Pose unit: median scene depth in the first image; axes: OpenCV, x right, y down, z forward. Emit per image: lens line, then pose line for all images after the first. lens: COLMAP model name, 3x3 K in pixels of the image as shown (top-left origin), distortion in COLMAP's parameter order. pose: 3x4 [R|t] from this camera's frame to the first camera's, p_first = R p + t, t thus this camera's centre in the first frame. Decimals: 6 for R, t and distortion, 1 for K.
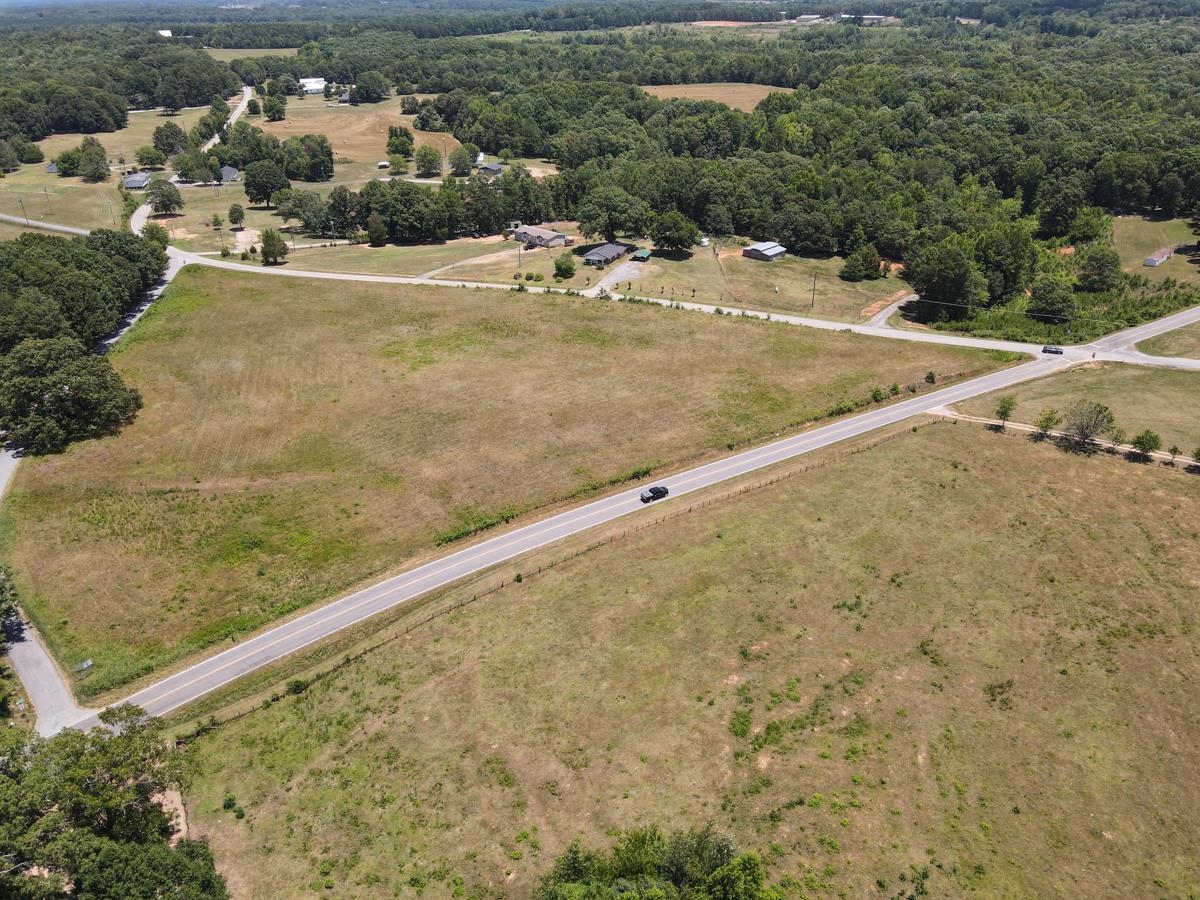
lens RADIAL K [[879.4, 0, 604.8], [0, 879.4, 453.7], [0, 0, 1]] dist [0.002268, 0.020541]
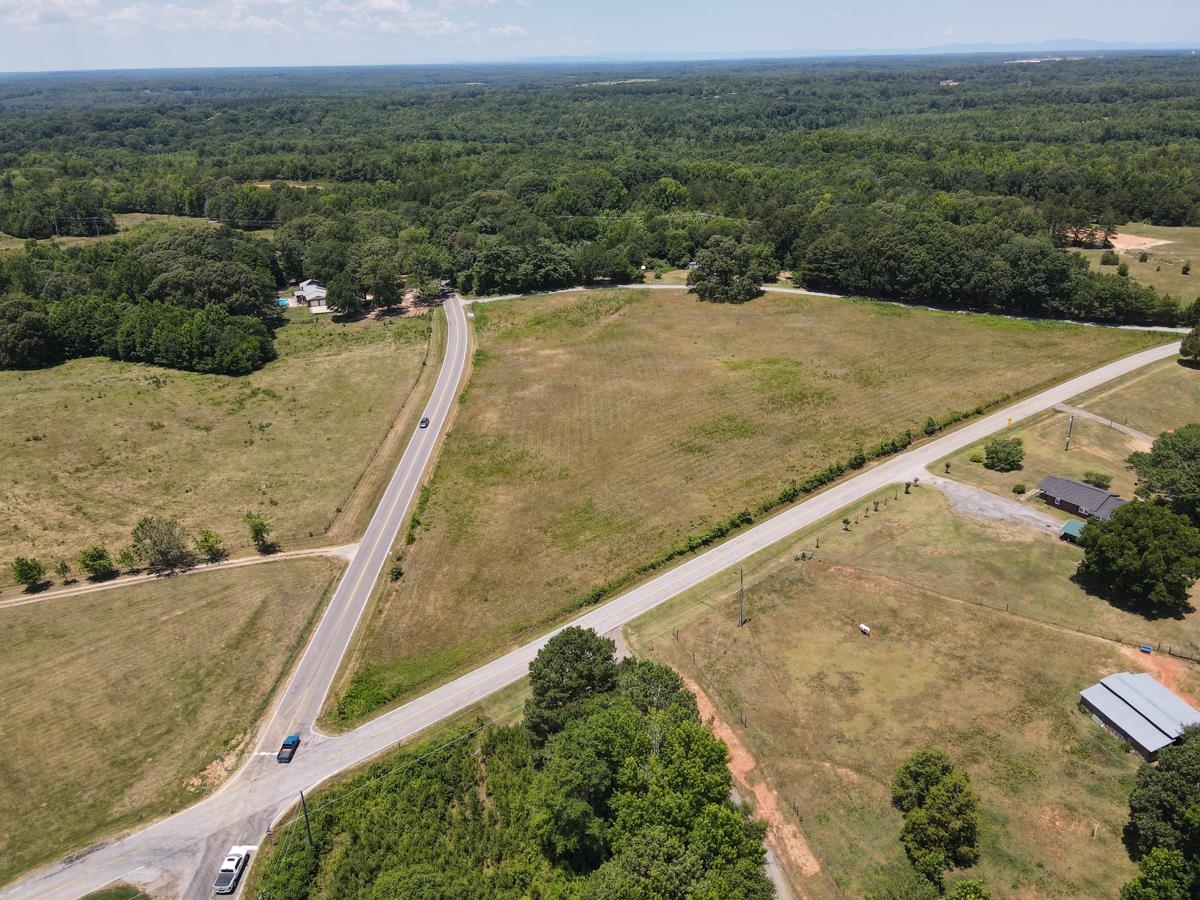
lens RADIAL K [[879.4, 0, 604.8], [0, 879.4, 453.7], [0, 0, 1]] dist [0.002268, 0.020541]
pose [[-0.513885, 0.380359, -0.768927, 0.792613], [-0.380995, 0.701891, 0.601824, -0.648833], [0.768612, 0.602226, -0.215777, 1.216056]]
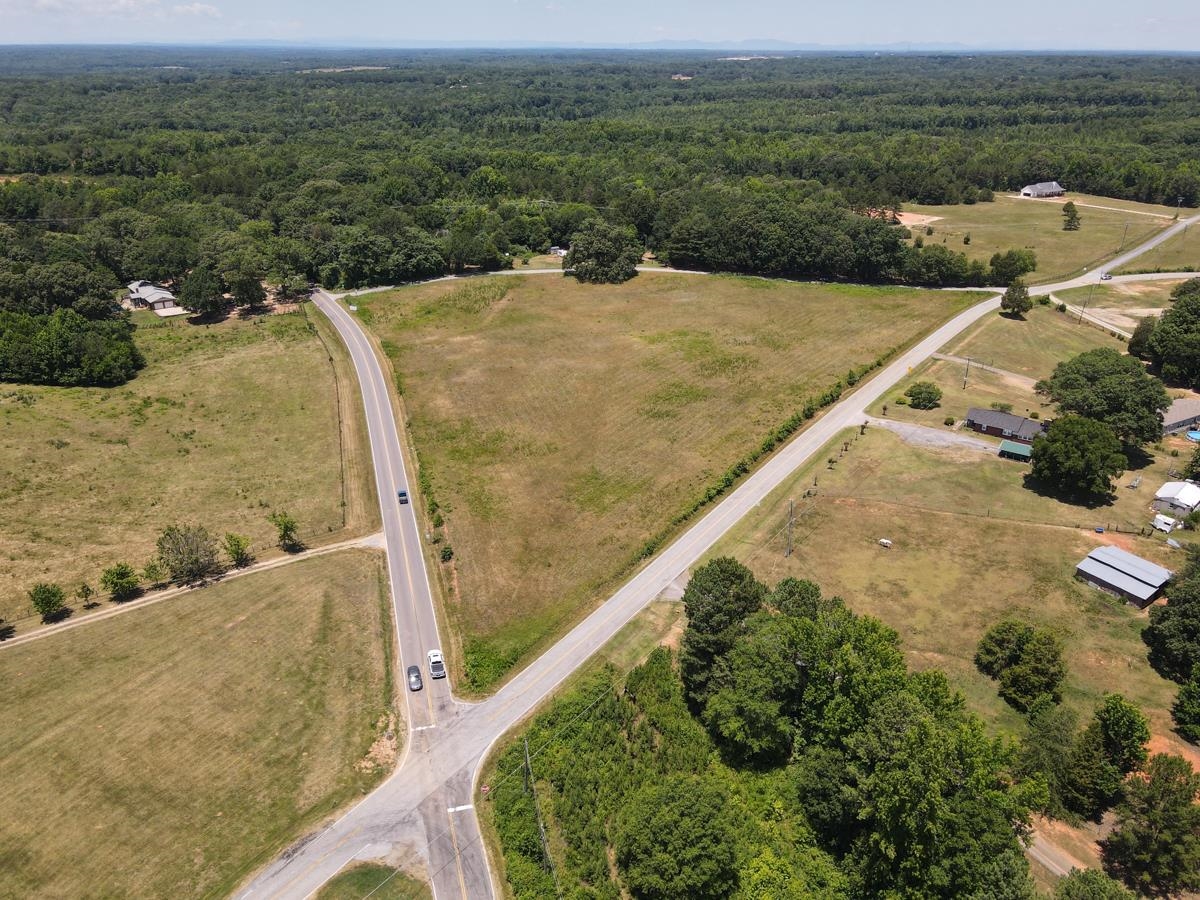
lens RADIAL K [[906.2, 0, 604.1], [0, 906.2, 451.1], [0, 0, 1]] dist [0.004728, 0.011967]
pose [[-0.252066, 0.413900, -0.874728, 0.944652], [-0.459414, 0.744376, 0.484607, -0.562720], [0.851705, 0.524015, 0.002520, 1.053246]]
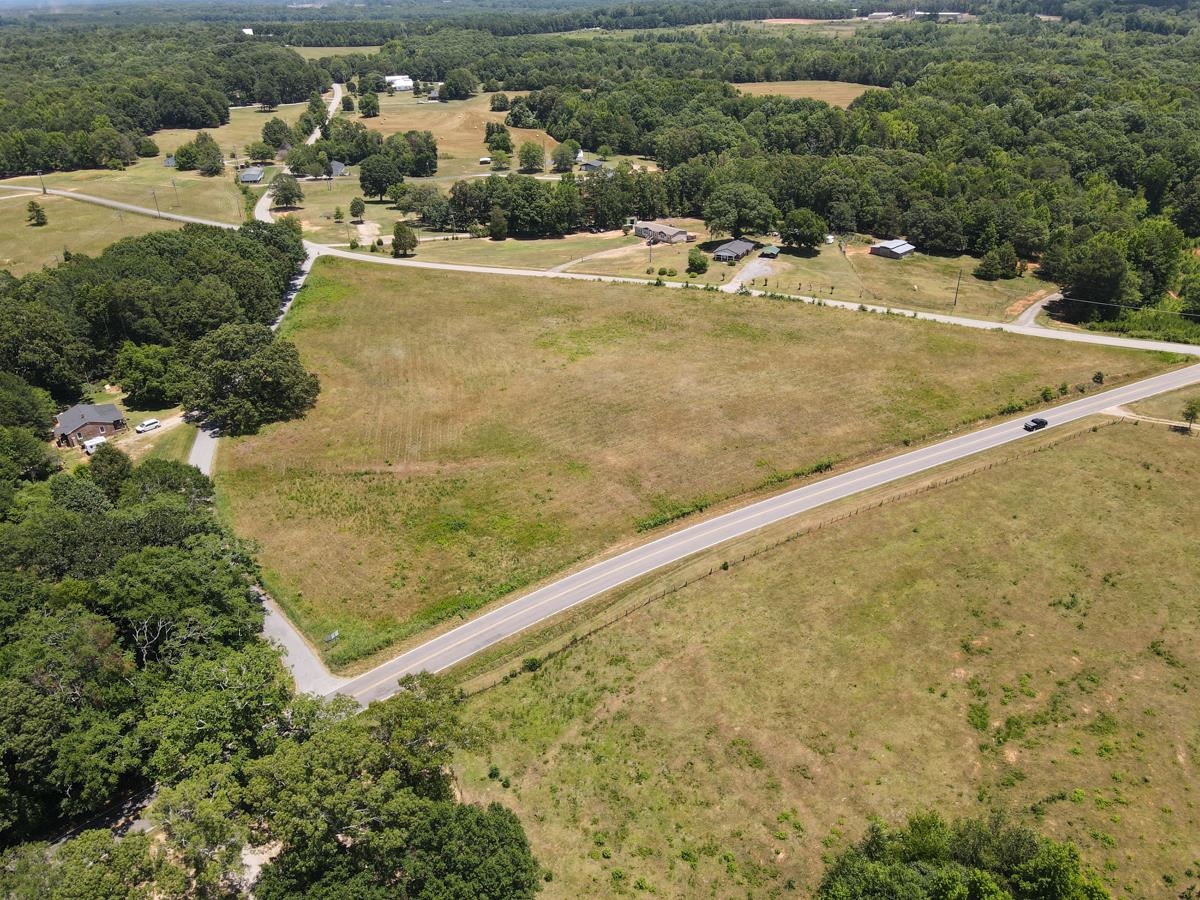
lens RADIAL K [[879.4, 0, 604.8], [0, 879.4, 453.7], [0, 0, 1]] dist [0.002268, 0.020541]
pose [[0.998516, 0.023135, -0.049291, -0.129195], [-0.023060, 0.999732, 0.002102, 0.008911], [0.049326, -0.000962, 0.998782, -0.012098]]
